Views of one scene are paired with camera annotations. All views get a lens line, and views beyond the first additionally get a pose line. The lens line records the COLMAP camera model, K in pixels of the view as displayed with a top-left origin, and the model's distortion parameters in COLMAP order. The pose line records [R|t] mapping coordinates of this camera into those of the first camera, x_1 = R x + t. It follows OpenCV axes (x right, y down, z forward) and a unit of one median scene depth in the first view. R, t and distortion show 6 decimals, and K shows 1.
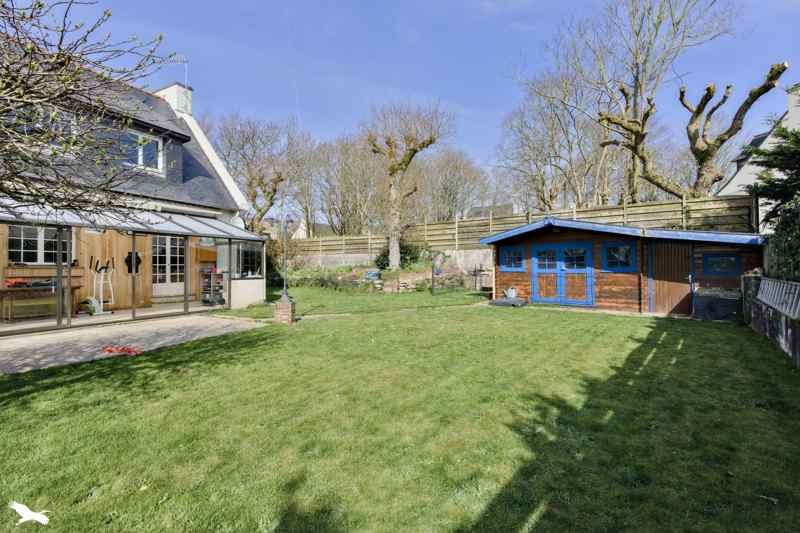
lens RADIAL K [[360.0, 0, 400.0], [0, 360.0, 266.5], [0, 0, 1]] dist [-0.000885, -0.000075]
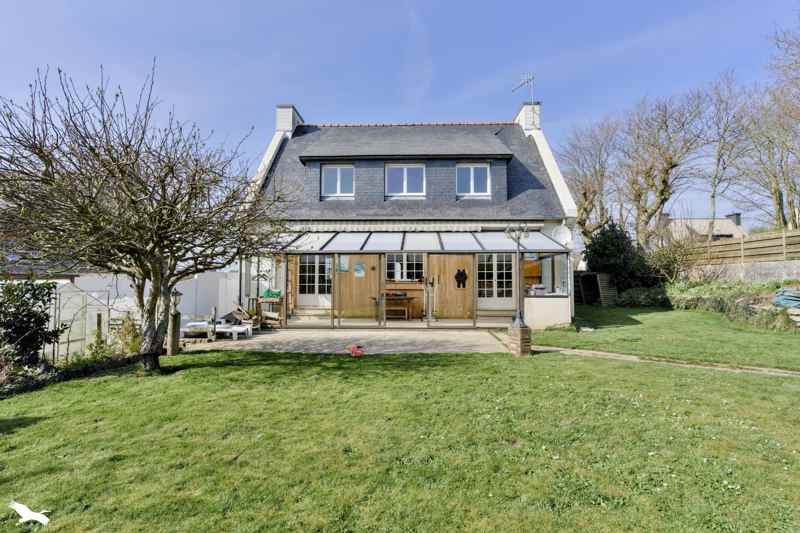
lens RADIAL K [[382.1, 0, 400.0], [0, 382.1, 266.5], [0, 0, 1]] dist [-0.001650, 0.000034]
pose [[0.438357, -0.029040, -0.898332, 0.249378], [0.001108, 0.999495, -0.031769, -0.010107], [0.898800, 0.012930, 0.438168, 0.260452]]
